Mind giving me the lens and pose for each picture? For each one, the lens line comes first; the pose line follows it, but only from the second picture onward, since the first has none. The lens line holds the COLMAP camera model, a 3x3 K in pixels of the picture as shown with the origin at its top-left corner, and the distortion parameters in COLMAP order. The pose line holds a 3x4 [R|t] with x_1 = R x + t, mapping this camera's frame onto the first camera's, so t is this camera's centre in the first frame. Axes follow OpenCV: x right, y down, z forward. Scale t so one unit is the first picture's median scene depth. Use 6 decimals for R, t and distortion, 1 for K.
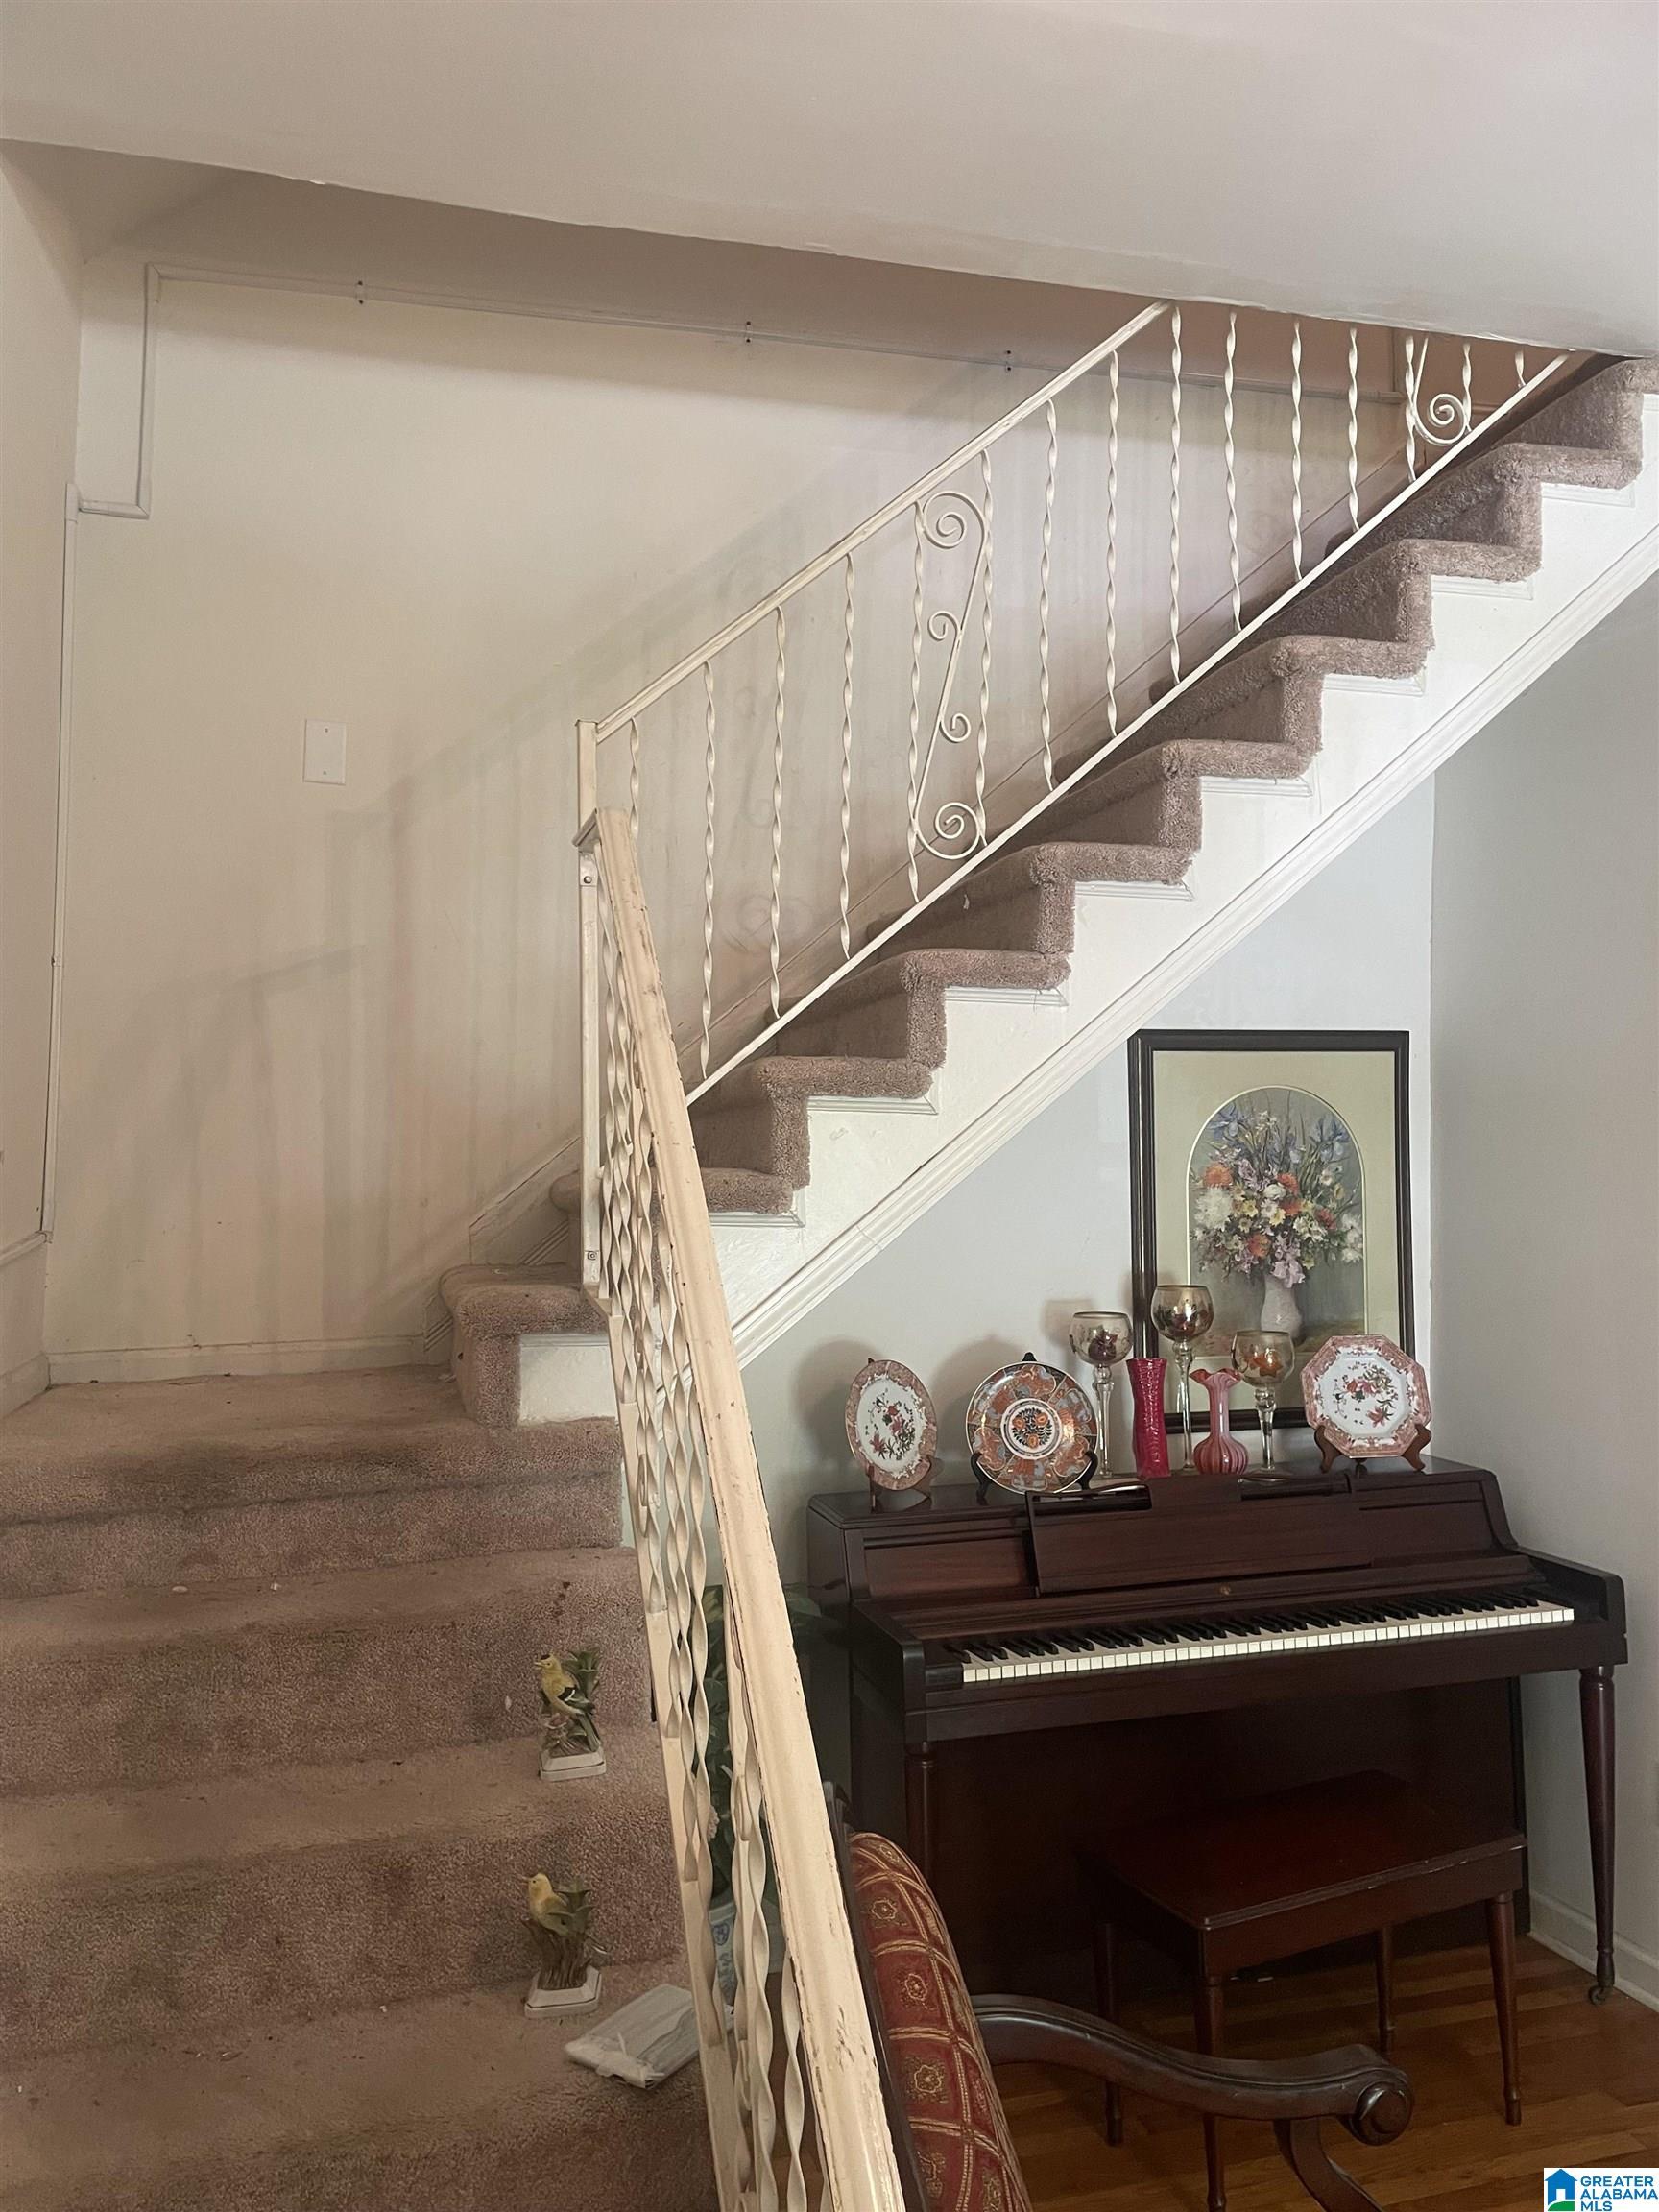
lens RADIAL K [[1717.4, 0, 841.7], [0, 1717.4, 1091.4], [0, 0, 1]] dist [0.092718, -0.123320]
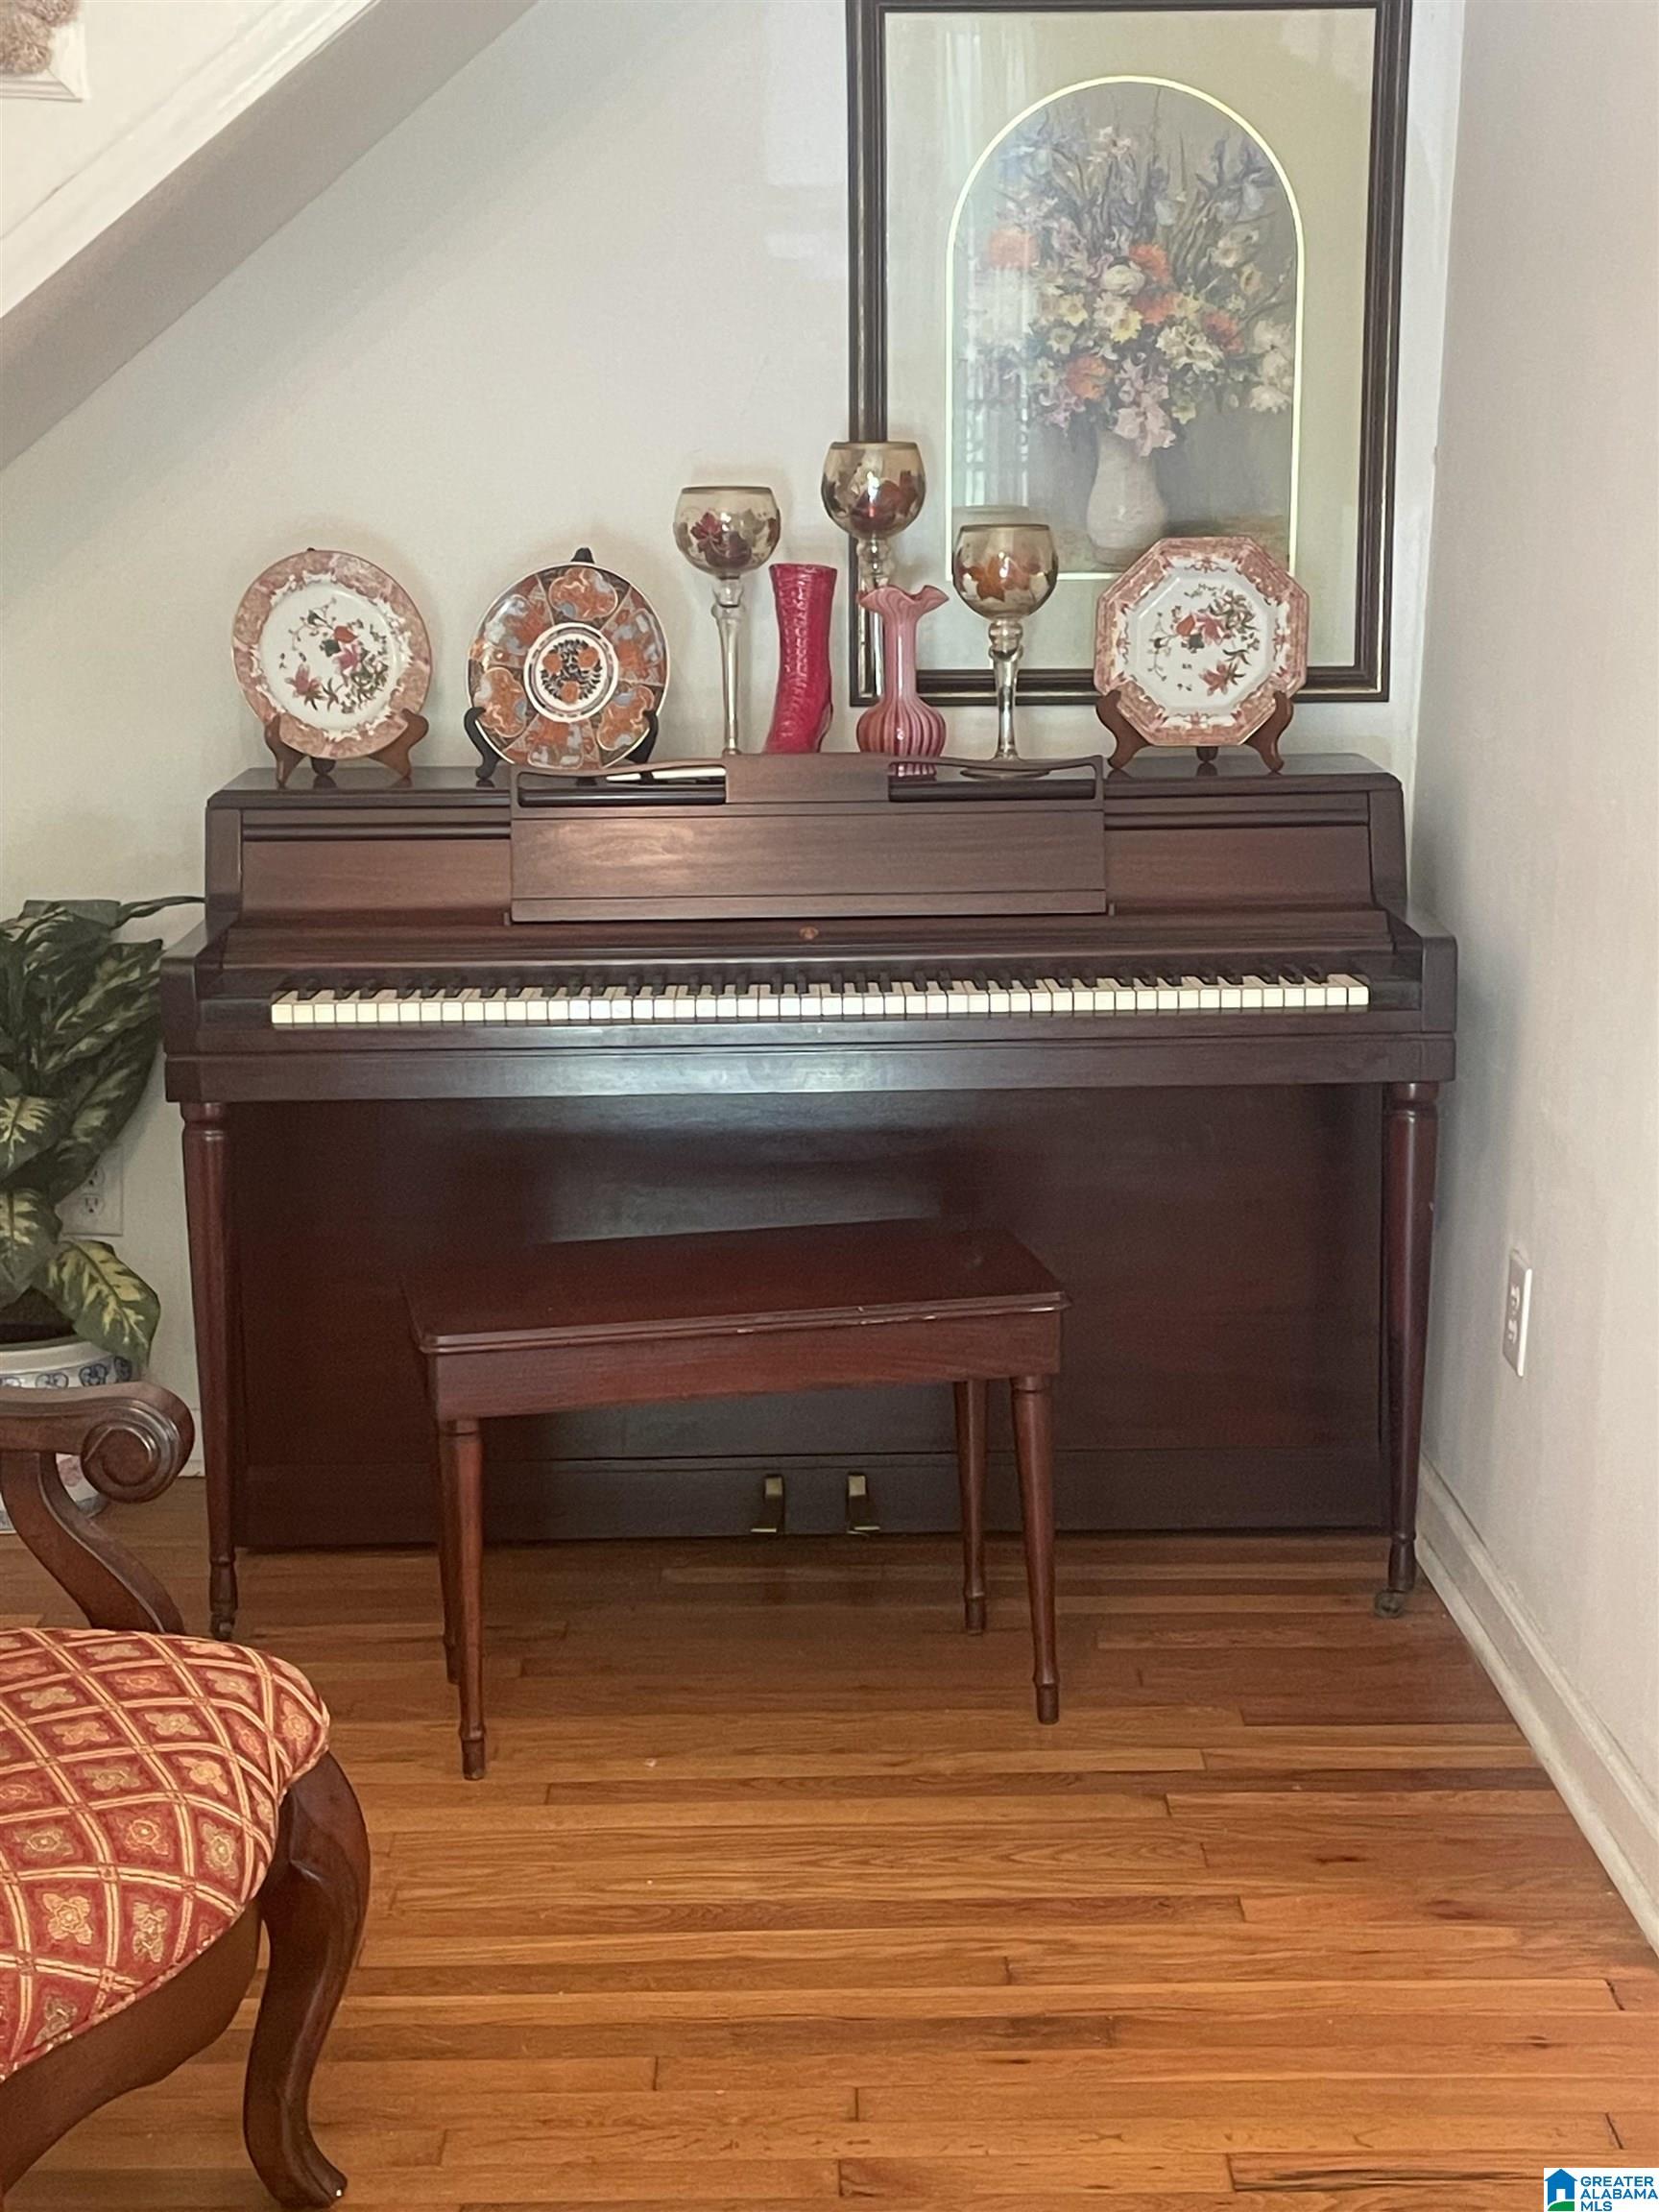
lens RADIAL K [[3411.2, 0, 827.1], [0, 3411.2, 1121.2], [0, 0, 1]] dist [0.082508, 0.000000]
pose [[0.967873, 0.063904, -0.243183, 0.449282], [0.003868, 0.963266, 0.268522, 0.022575], [0.251409, -0.260836, 0.932072, -0.124424]]
